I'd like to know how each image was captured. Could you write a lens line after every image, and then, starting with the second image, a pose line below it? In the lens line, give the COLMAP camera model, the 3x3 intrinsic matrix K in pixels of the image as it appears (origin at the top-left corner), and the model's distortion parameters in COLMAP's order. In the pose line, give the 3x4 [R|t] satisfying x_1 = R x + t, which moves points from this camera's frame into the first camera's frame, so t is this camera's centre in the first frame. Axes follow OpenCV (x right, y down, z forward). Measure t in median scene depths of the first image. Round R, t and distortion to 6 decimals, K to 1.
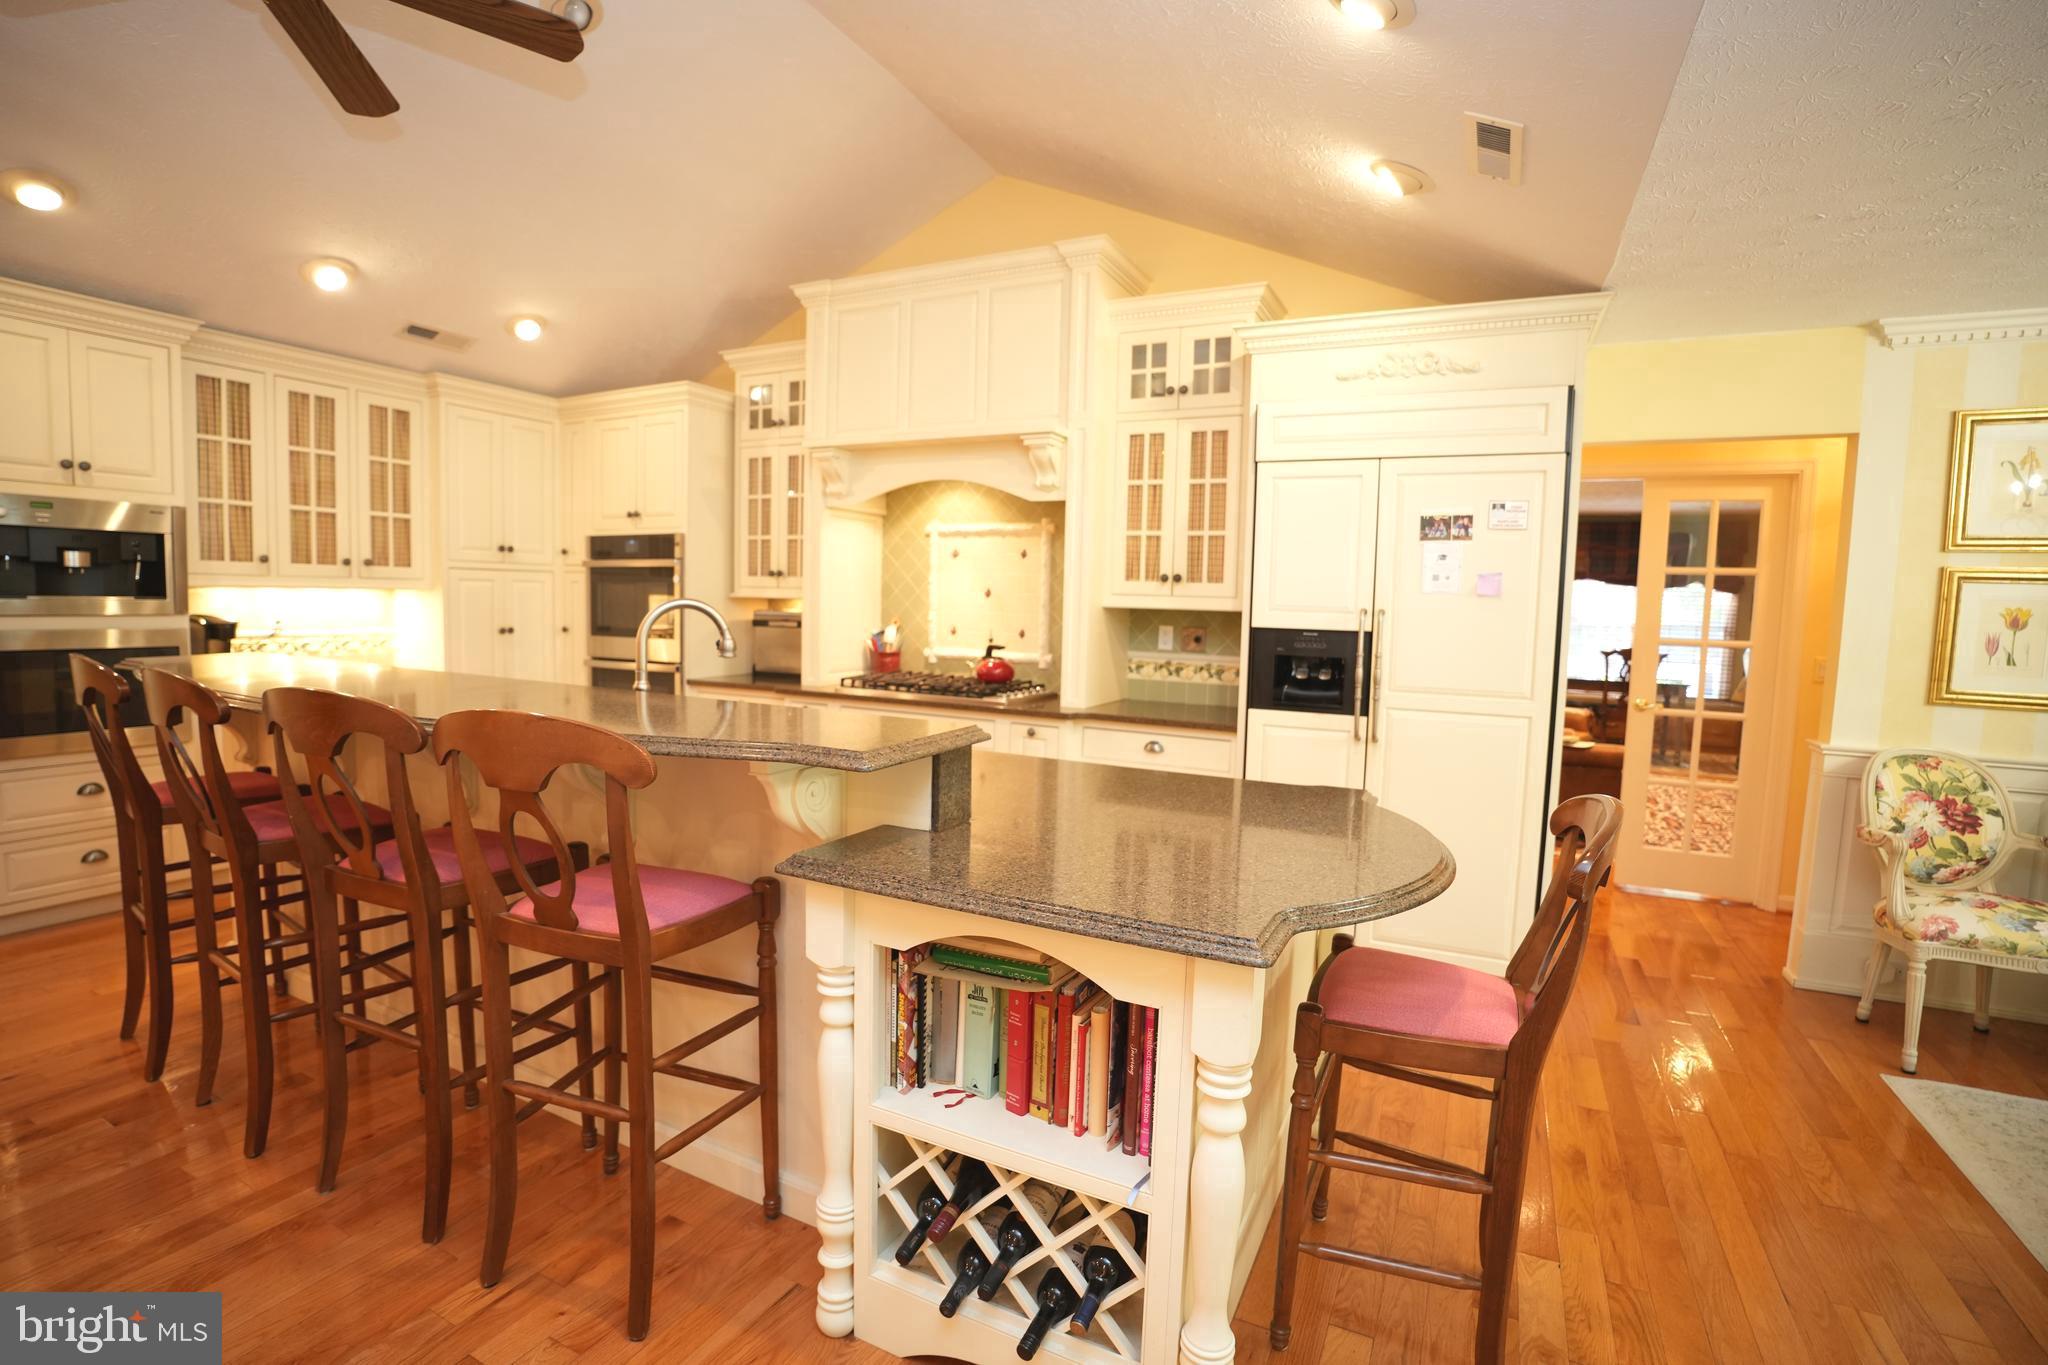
lens RADIAL K [[938.3, 0, 1020.4], [0, 938.3, 679.4], [0, 0, 1]] dist [-0.072073, 0.019063]
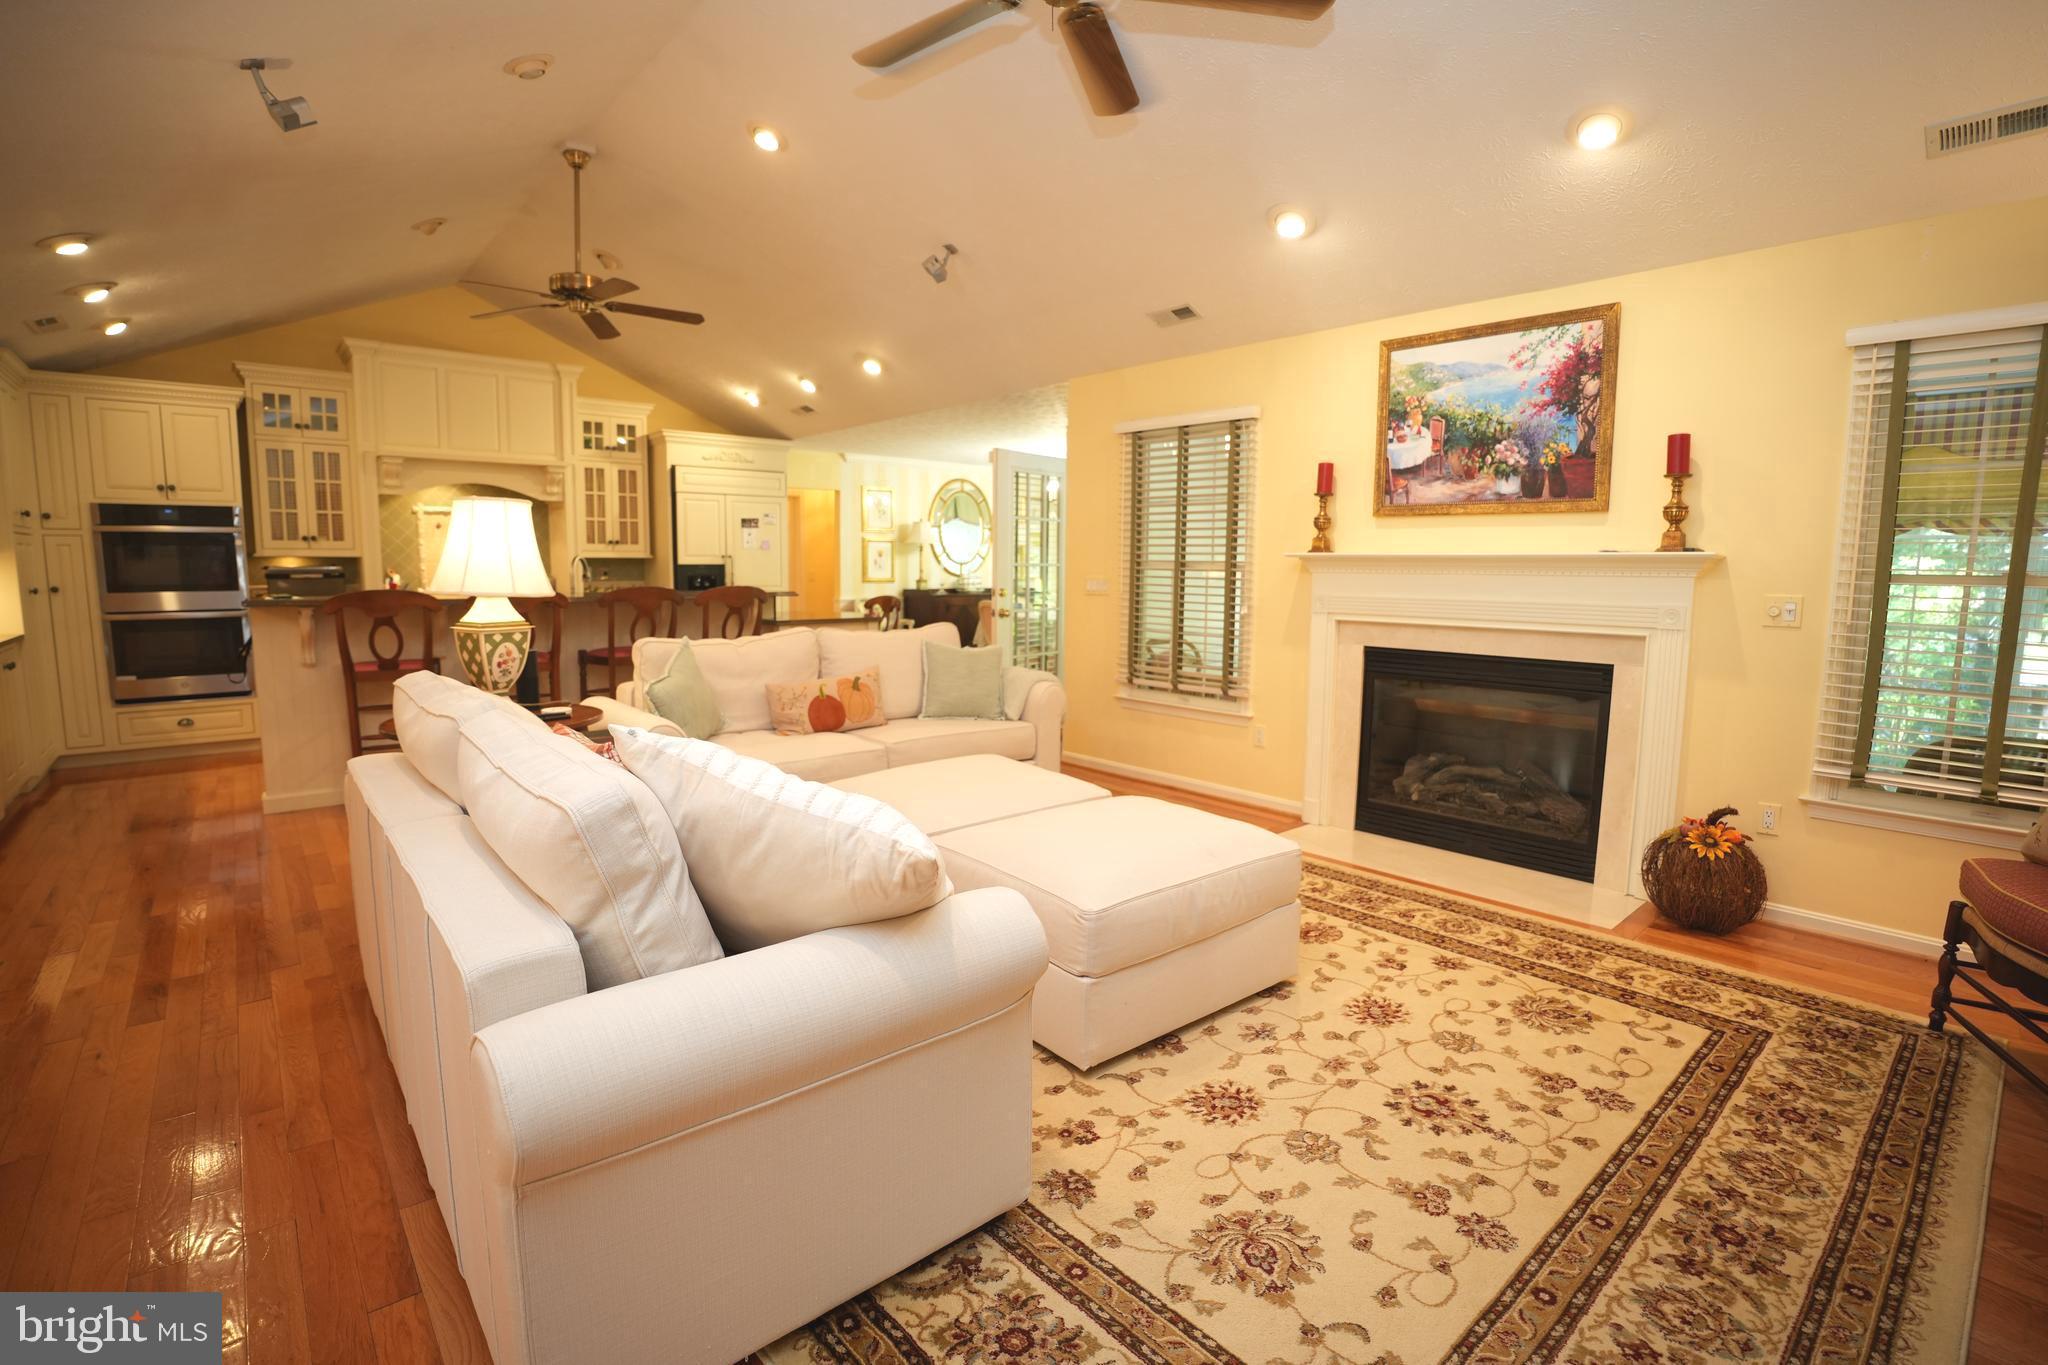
lens RADIAL K [[938.3, 0, 1020.4], [0, 938.3, 679.4], [0, 0, 1]] dist [-0.072073, 0.019063]
pose [[0.379825, -0.133251, 0.915411, -1.389747], [0.079025, 0.990627, 0.111410, 0.031373], [-0.921677, 0.030024, 0.386795, -0.571304]]
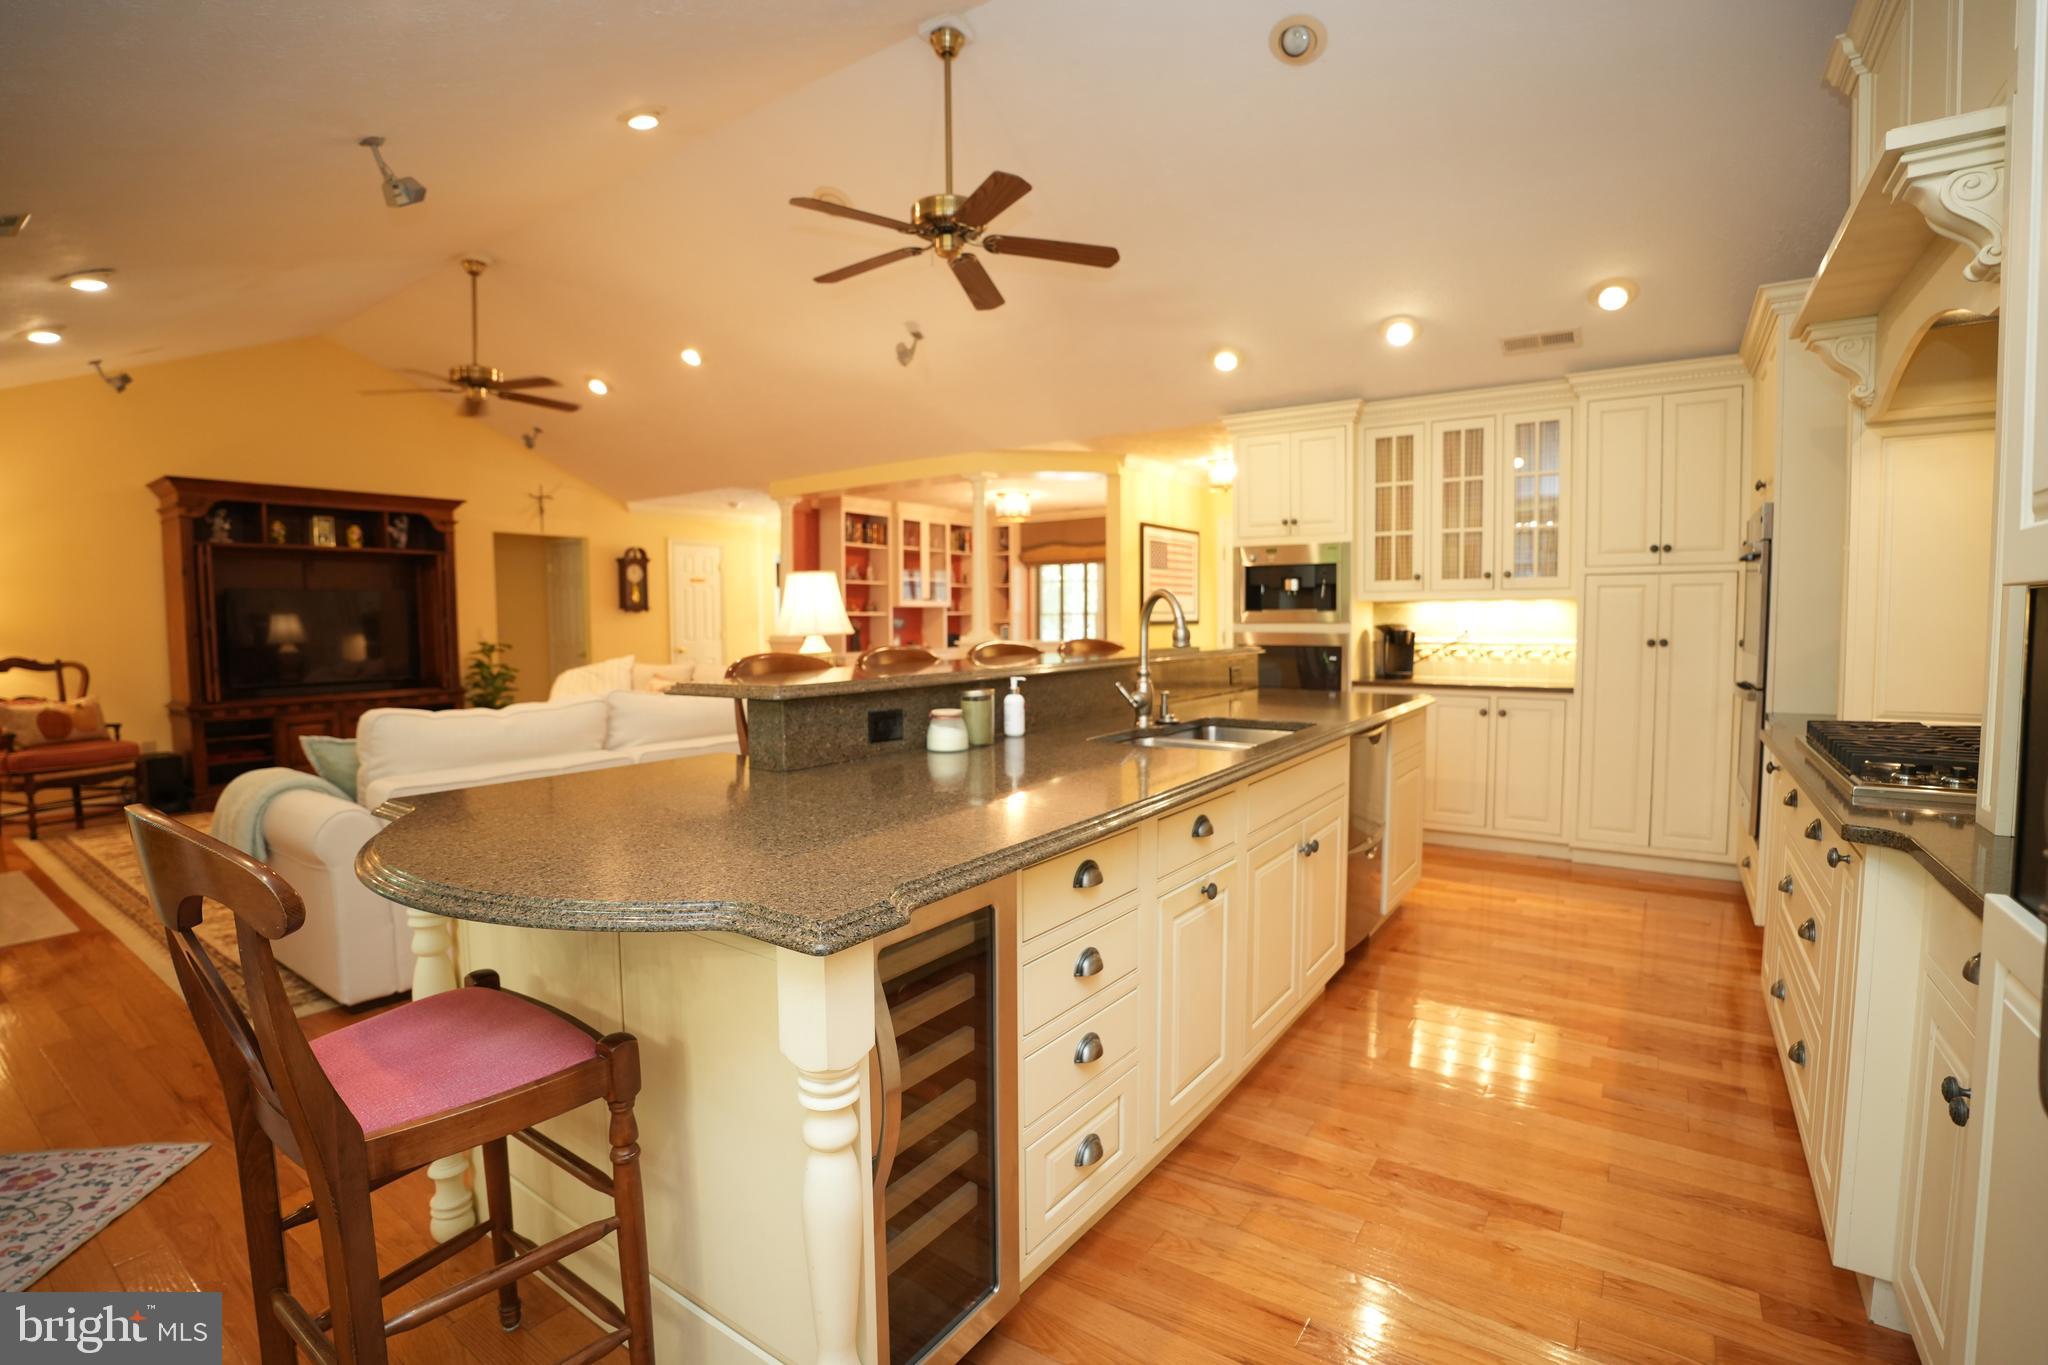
lens RADIAL K [[943.5, 0, 1020.9], [0, 943.5, 677.1], [0, 0, 1]] dist [-0.068644, 0.018500]
pose [[-0.136358, 0.036200, -0.989998, 0.491754], [-0.080738, 0.995602, 0.047526, -0.017374], [0.987364, 0.086411, -0.132835, 0.678894]]
